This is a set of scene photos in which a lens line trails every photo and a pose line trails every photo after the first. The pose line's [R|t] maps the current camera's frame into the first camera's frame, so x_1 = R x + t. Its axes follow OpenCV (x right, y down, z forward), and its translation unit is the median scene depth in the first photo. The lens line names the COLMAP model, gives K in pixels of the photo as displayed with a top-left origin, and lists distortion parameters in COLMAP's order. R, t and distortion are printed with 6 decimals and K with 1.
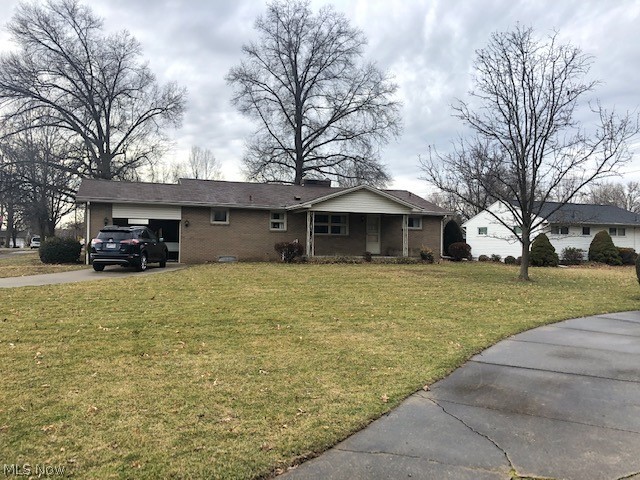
lens RADIAL K [[530.1, 0, 320.0], [0, 530.1, 238.4], [0, 0, 1]] dist [0.047732, -0.031393]
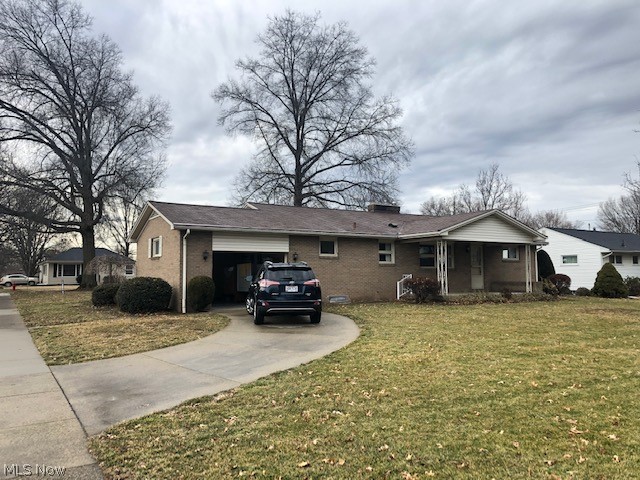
lens RADIAL K [[530.1, 0, 318.9], [0, 530.1, 241.4], [0, 0, 1]] dist [0.047732, -0.031393]
pose [[0.984652, -0.005729, 0.174437, -0.232486], [0.014893, 0.998574, -0.051272, -0.006376], [-0.173894, 0.053083, 0.983333, 0.136913]]
